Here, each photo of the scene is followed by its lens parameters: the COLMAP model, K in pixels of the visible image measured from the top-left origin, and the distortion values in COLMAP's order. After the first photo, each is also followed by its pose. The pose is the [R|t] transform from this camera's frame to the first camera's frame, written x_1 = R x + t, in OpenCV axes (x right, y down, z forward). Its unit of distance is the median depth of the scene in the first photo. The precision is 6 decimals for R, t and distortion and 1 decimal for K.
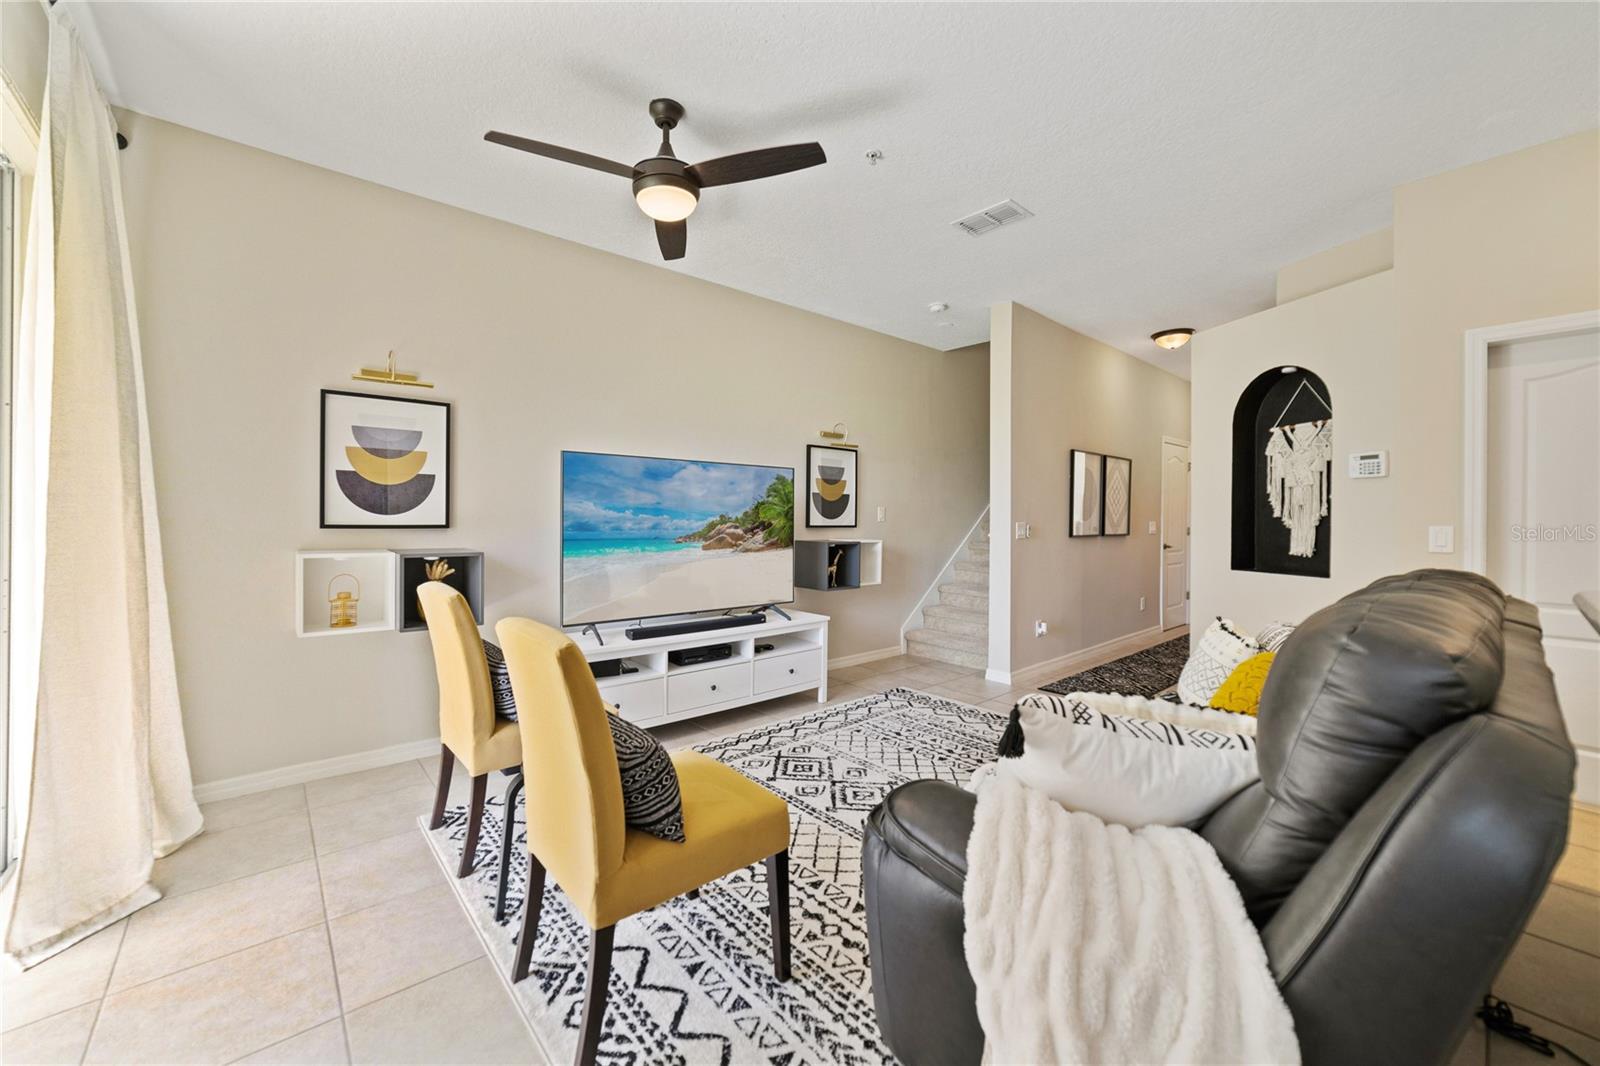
lens RADIAL K [[624.9, 0, 784.6], [0, 624.9, 518.5], [0, 0, 1]] dist [-0.019938, 0.006545]
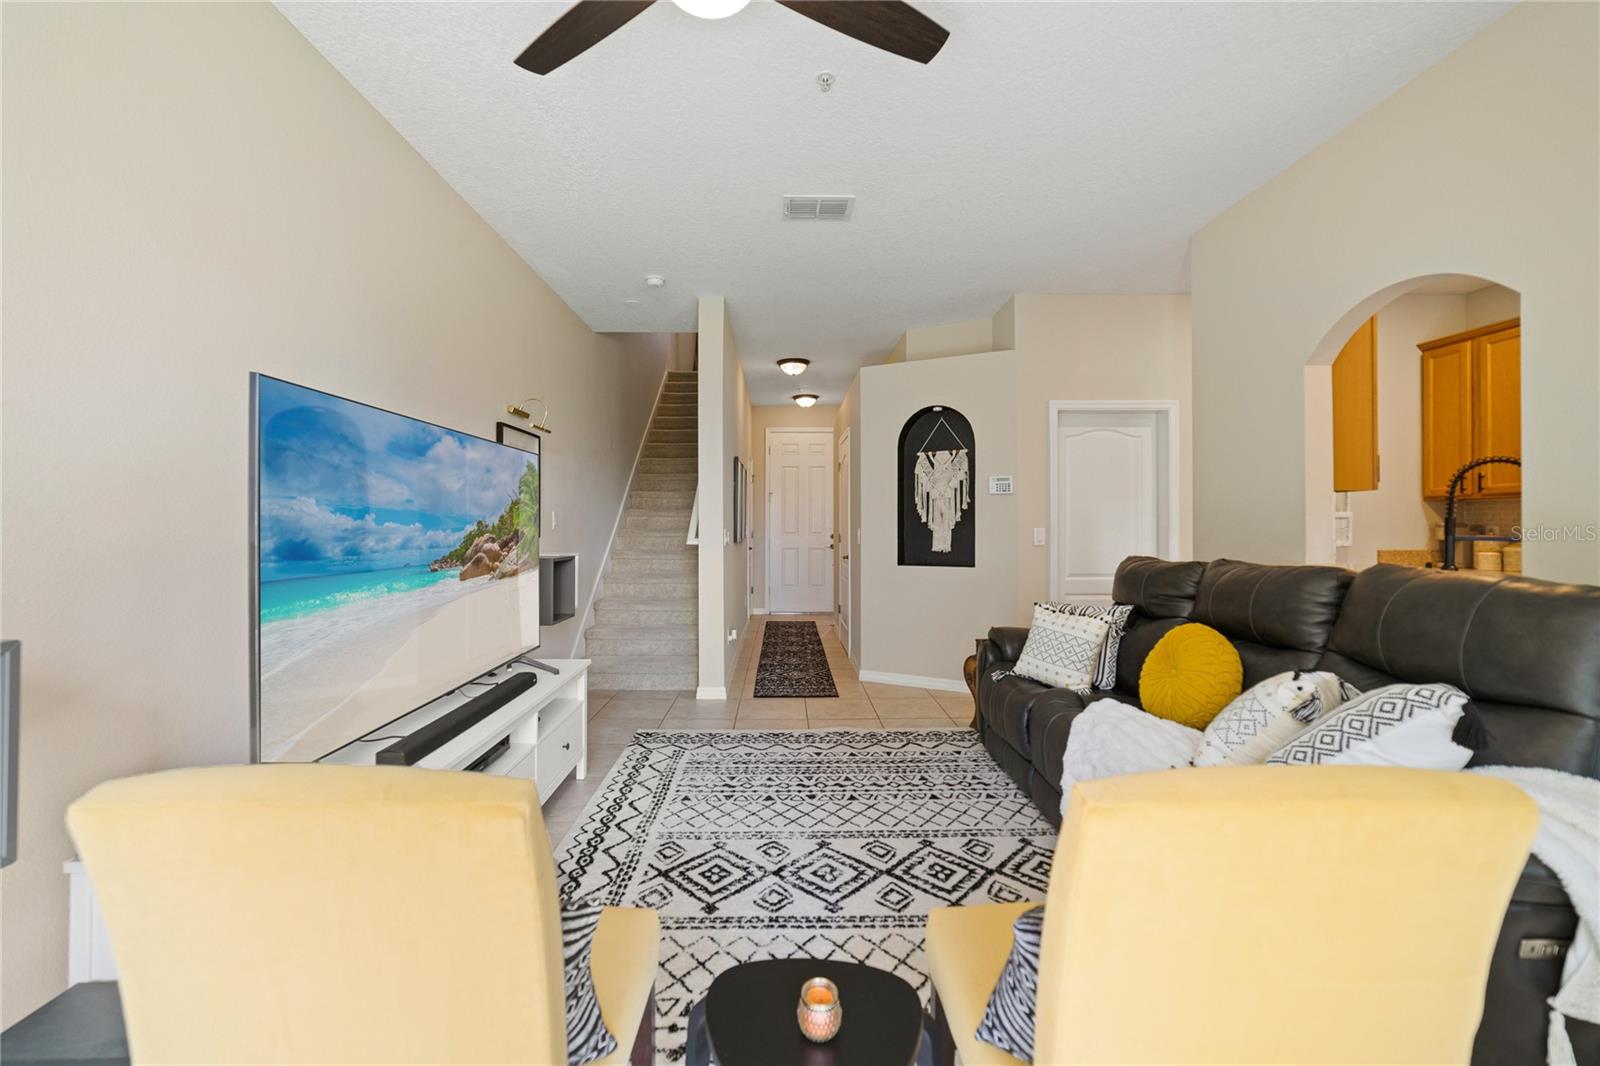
lens RADIAL K [[624.9, 0, 784.6], [0, 624.9, 518.5], [0, 0, 1]] dist [-0.019938, 0.006545]
pose [[0.644339, 0.000693, 0.764740, -0.414791], [0.005645, 0.999968, -0.005662, -0.004229], [-0.764719, 0.007965, 0.644314, 0.420554]]
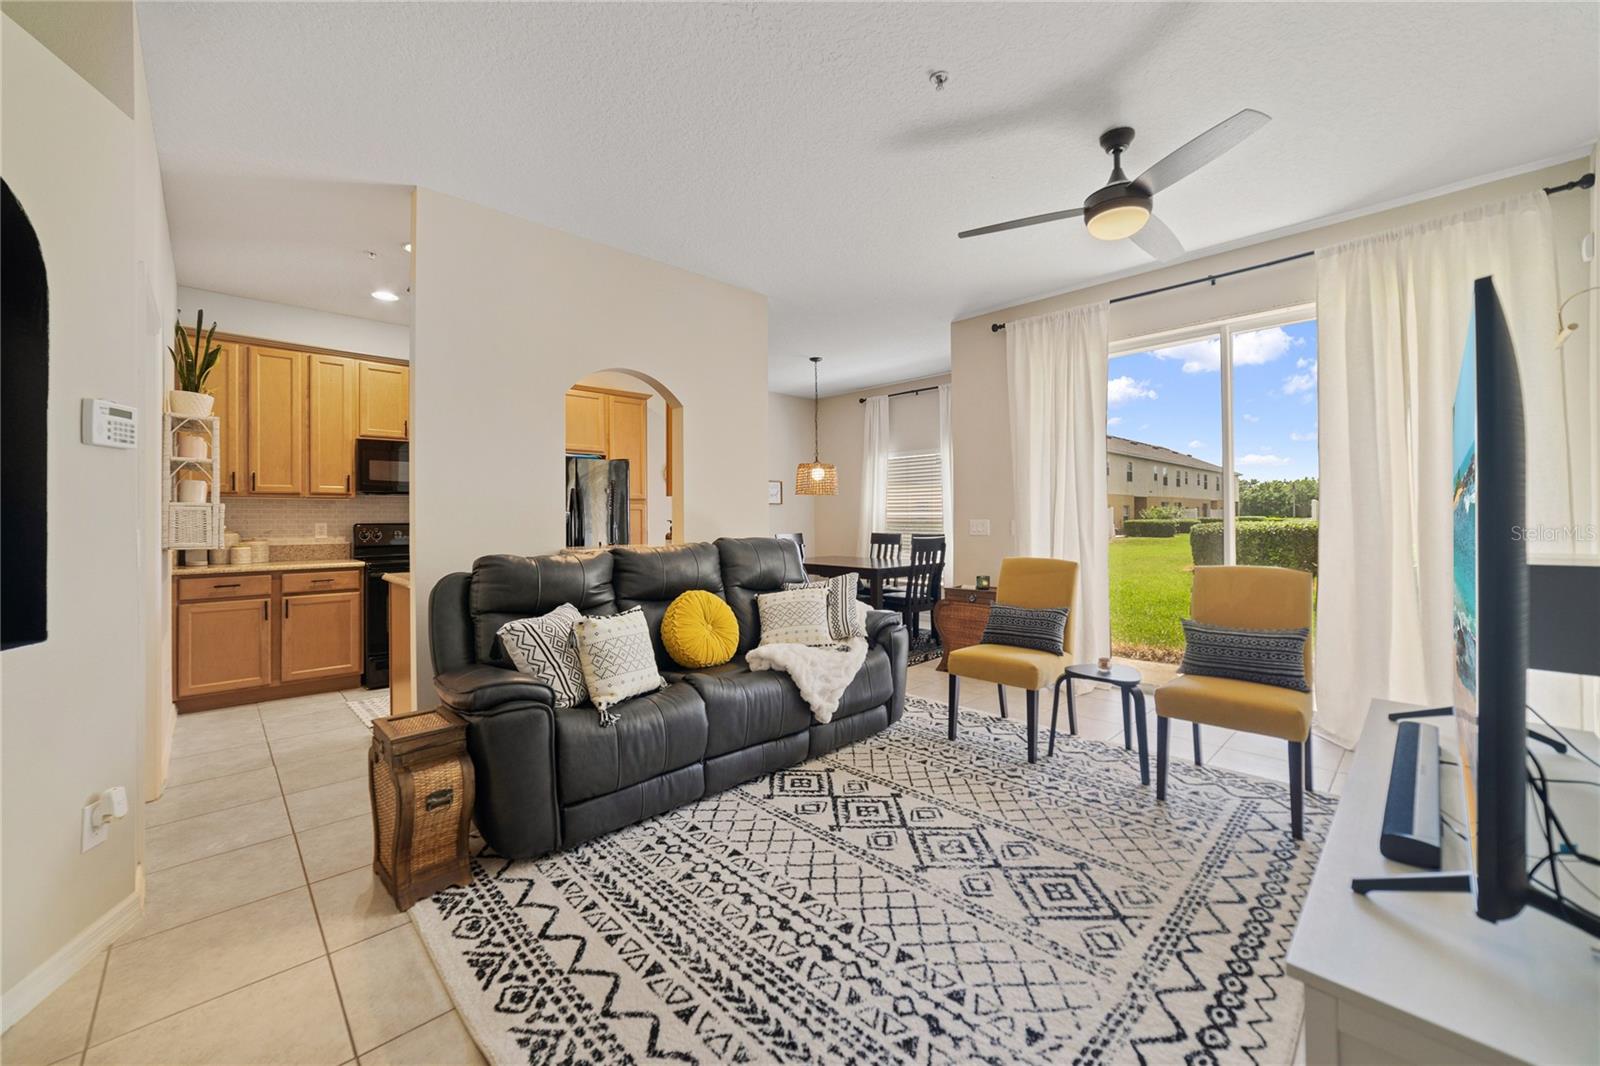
lens RADIAL K [[622.1, 0, 792.6], [0, 622.1, 521.2], [0, 0, 1]] dist [-0.028687, 0.014859]
pose [[-0.998169, 0.000661, -0.060484, 0.311750], [0.000147, 0.999964, 0.008516, 0.000592], [0.060487, 0.008492, -0.998133, 1.448964]]
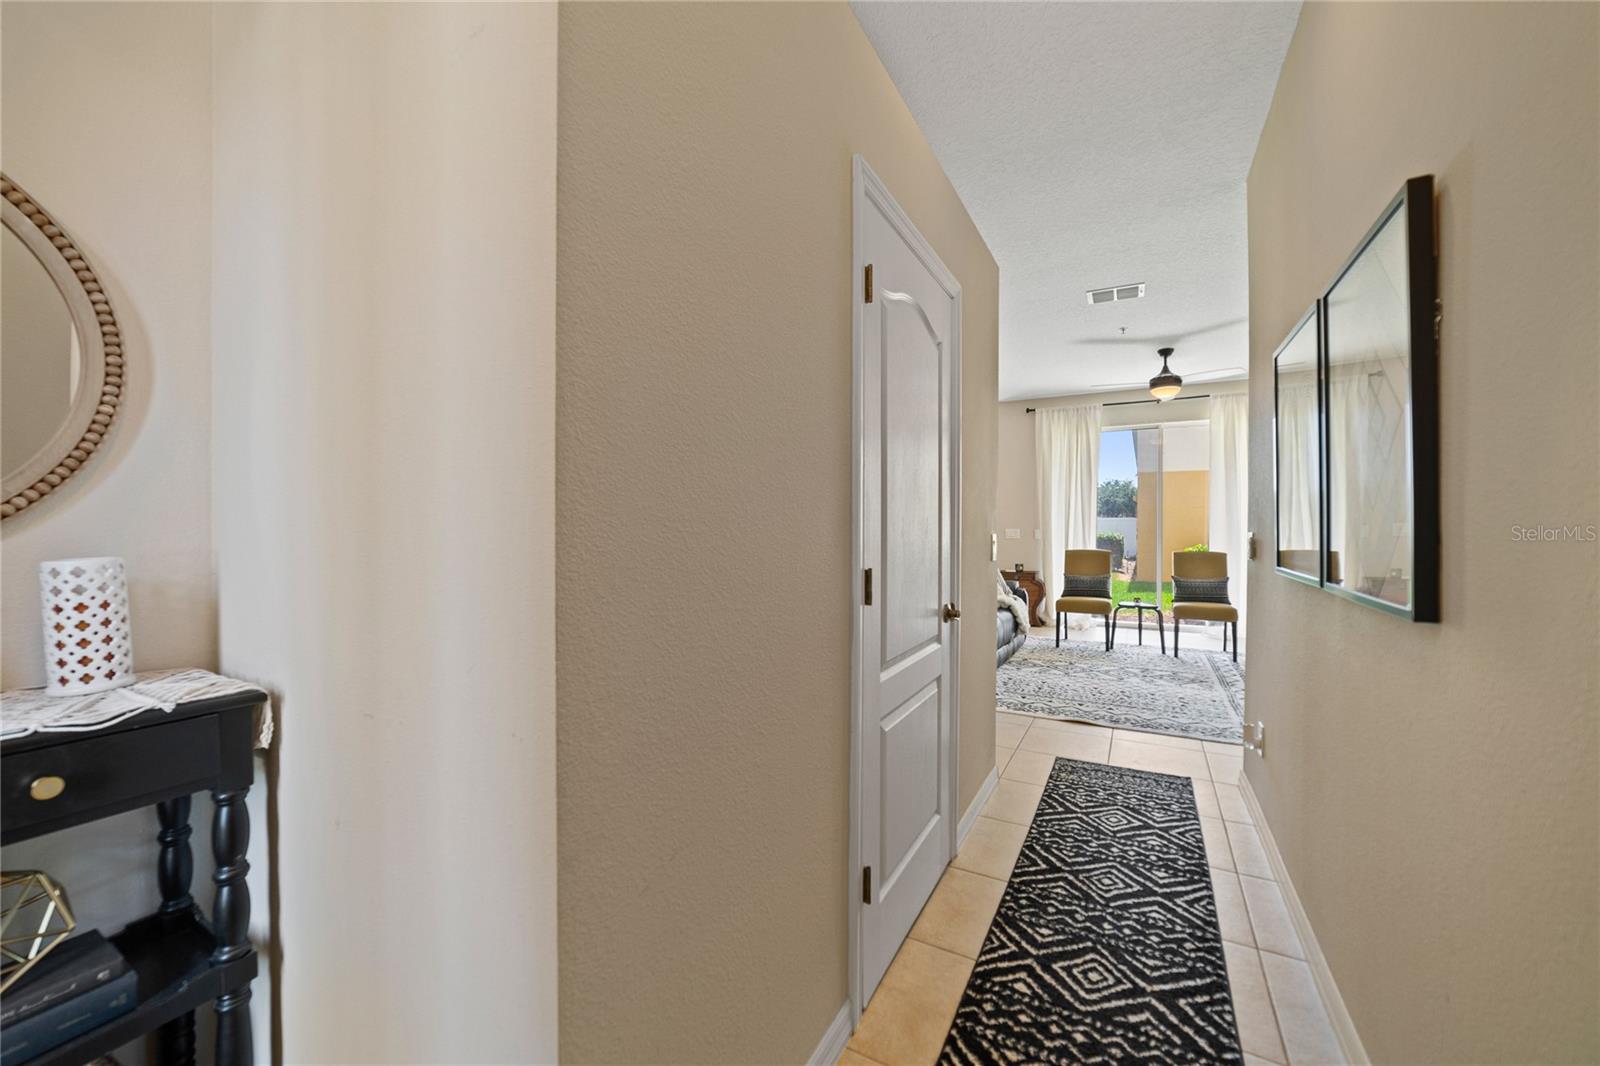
lens RADIAL K [[622.1, 0, 792.6], [0, 622.1, 521.2], [0, 0, 1]] dist [-0.028687, 0.014859]
pose [[-0.939728, -0.011975, -0.341713, 1.361178], [-0.012474, 0.999922, -0.000736, -0.002985], [0.341695, 0.003571, -0.939804, 1.928527]]
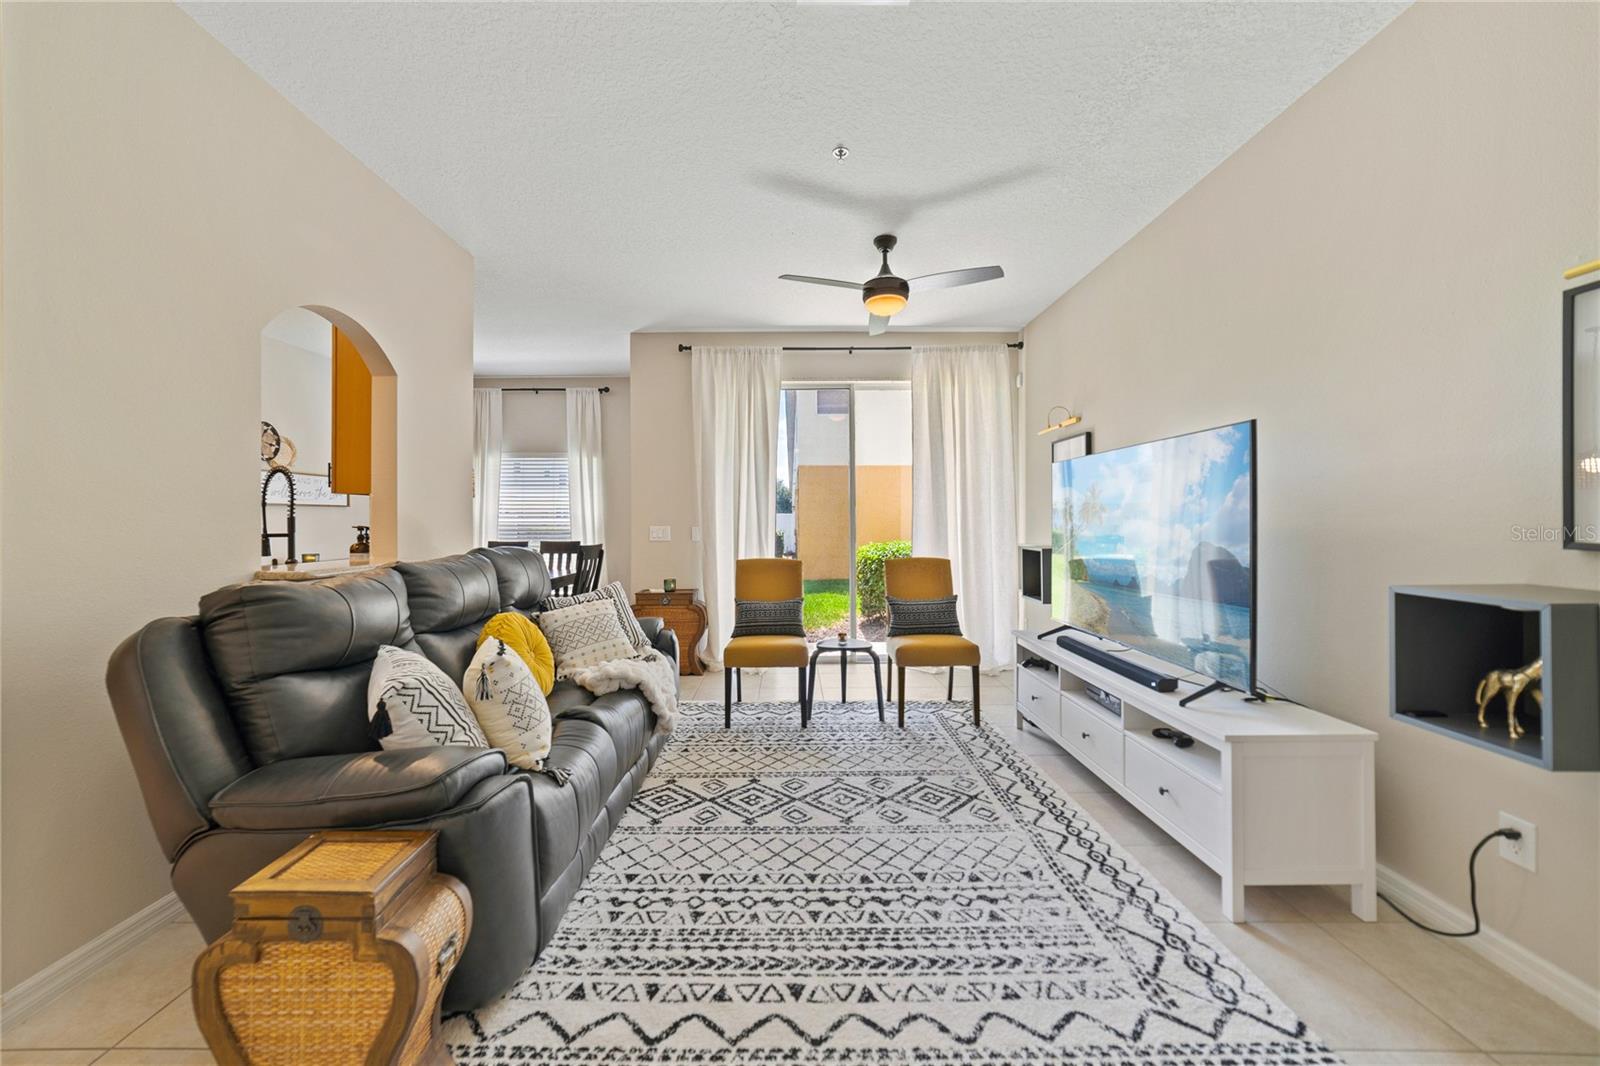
lens RADIAL K [[622.1, 0, 792.6], [0, 622.1, 521.2], [0, 0, 1]] dist [-0.028687, 0.014859]
pose [[-0.644520, -0.004559, -0.764573, 0.751107], [-0.002924, 0.999990, -0.003498, 0.002544], [0.764581, -0.000019, -0.644527, 1.262949]]
